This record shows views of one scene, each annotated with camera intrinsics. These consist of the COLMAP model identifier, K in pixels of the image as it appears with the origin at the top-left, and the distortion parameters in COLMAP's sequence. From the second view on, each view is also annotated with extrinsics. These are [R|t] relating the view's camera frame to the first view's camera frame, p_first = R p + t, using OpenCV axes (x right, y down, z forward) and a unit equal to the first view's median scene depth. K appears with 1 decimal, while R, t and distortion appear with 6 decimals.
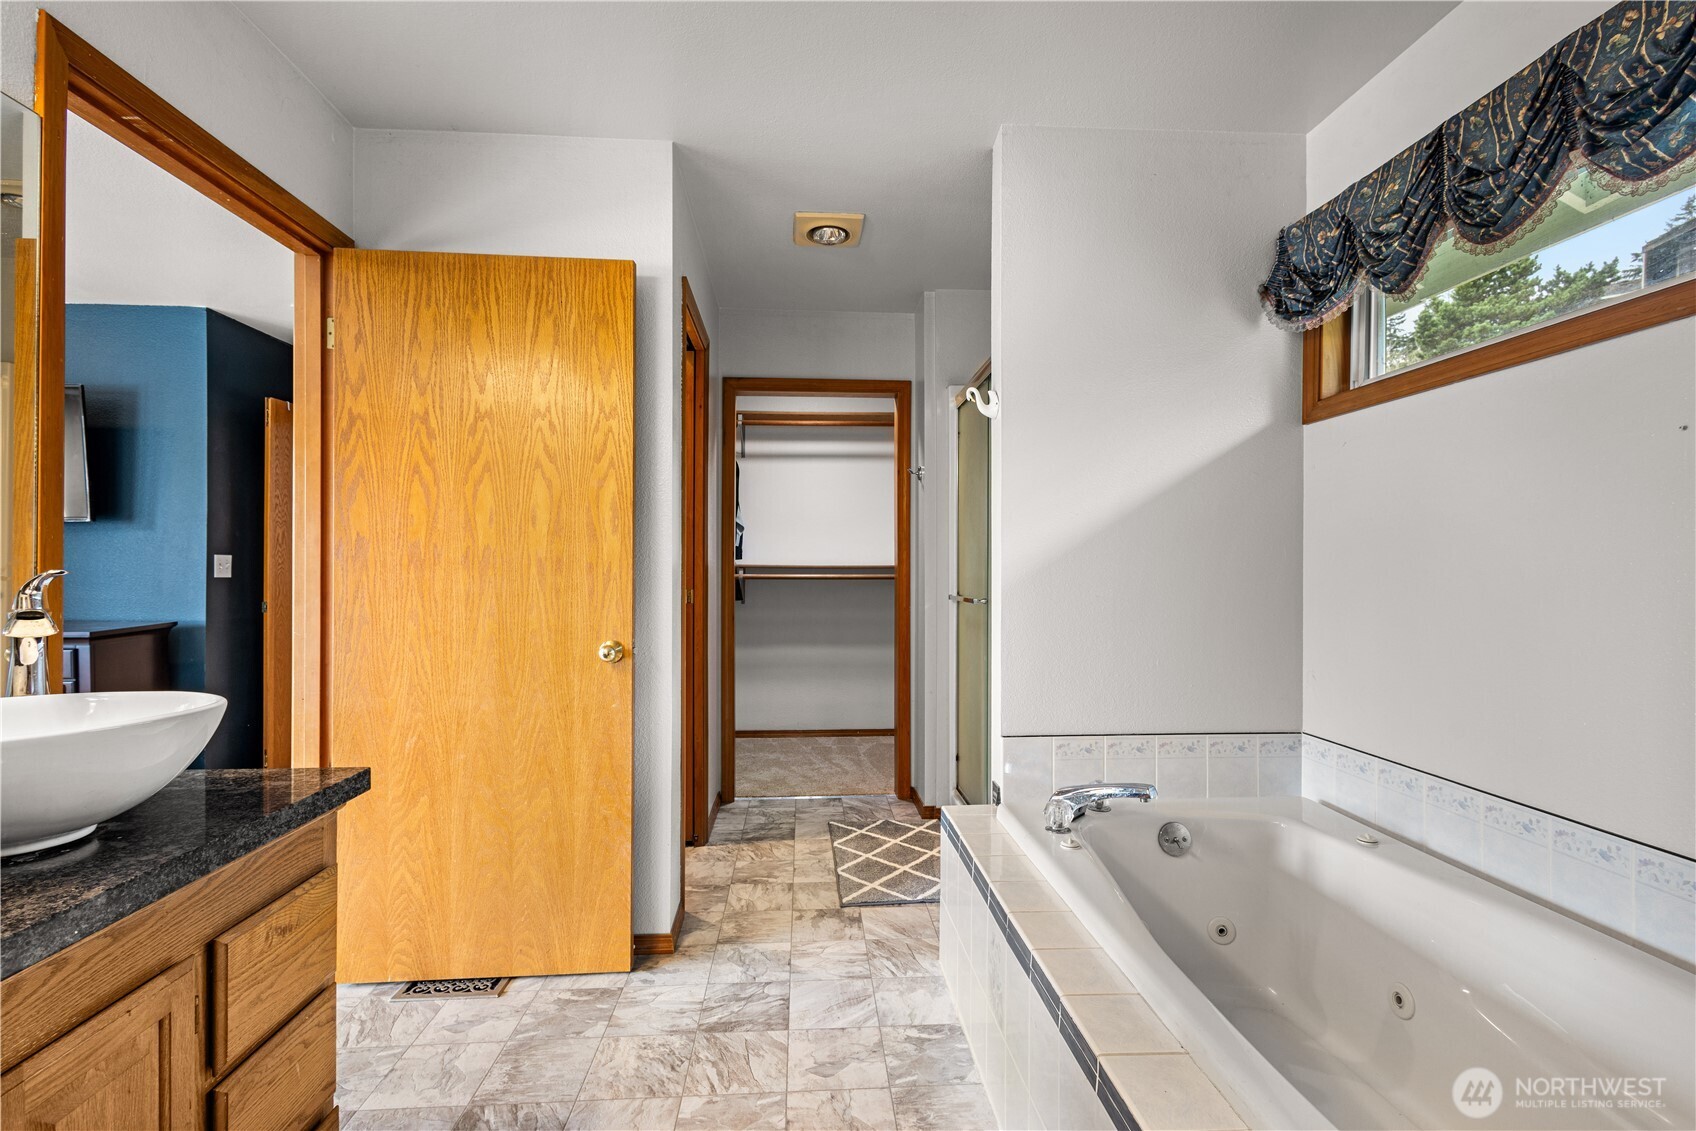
lens RADIAL K [[774.7, 0, 849.0], [0, 774.7, 567.8], [0, 0, 1]] dist [0.016505, -0.007530]
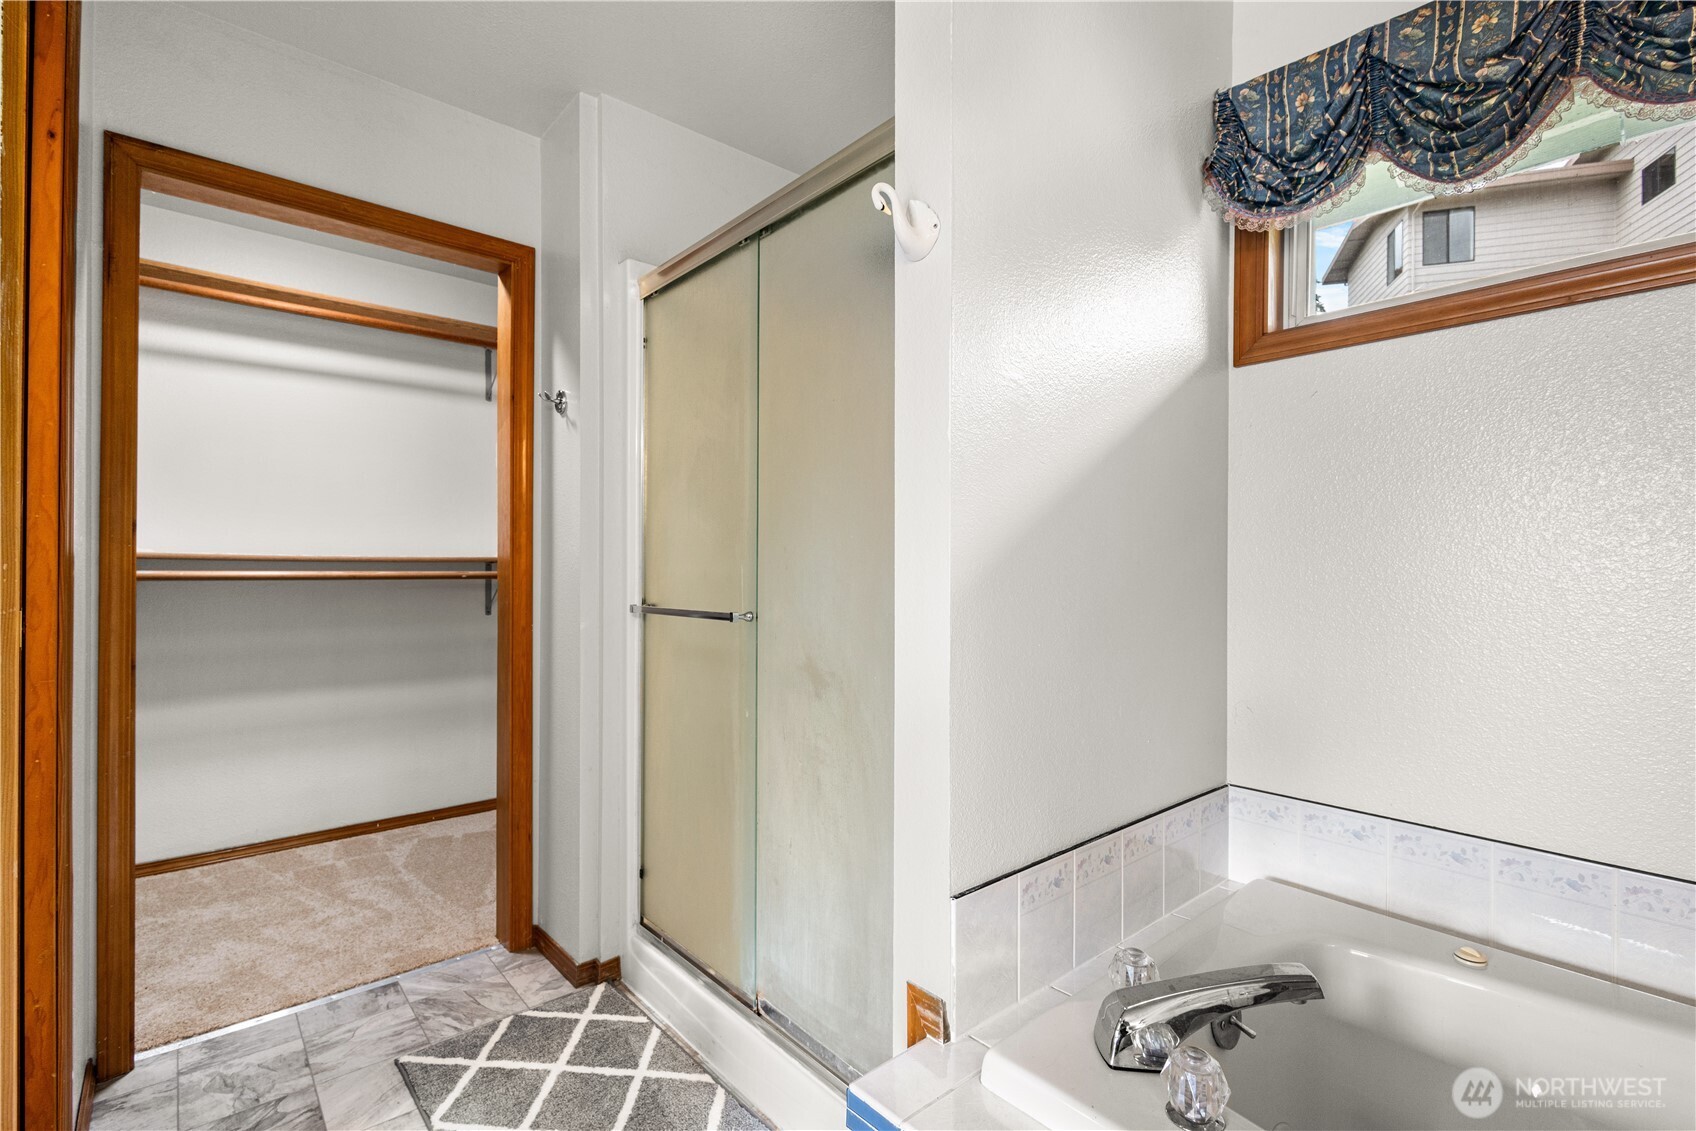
lens RADIAL K [[774.7, 0, 849.0], [0, 774.7, 567.8], [0, 0, 1]] dist [0.016505, -0.007530]
pose [[0.797574, 0.002901, 0.603215, -0.098920], [-0.004101, 0.999991, 0.000613, 0.004742], [-0.603208, -0.002962, 0.797579, 0.414799]]
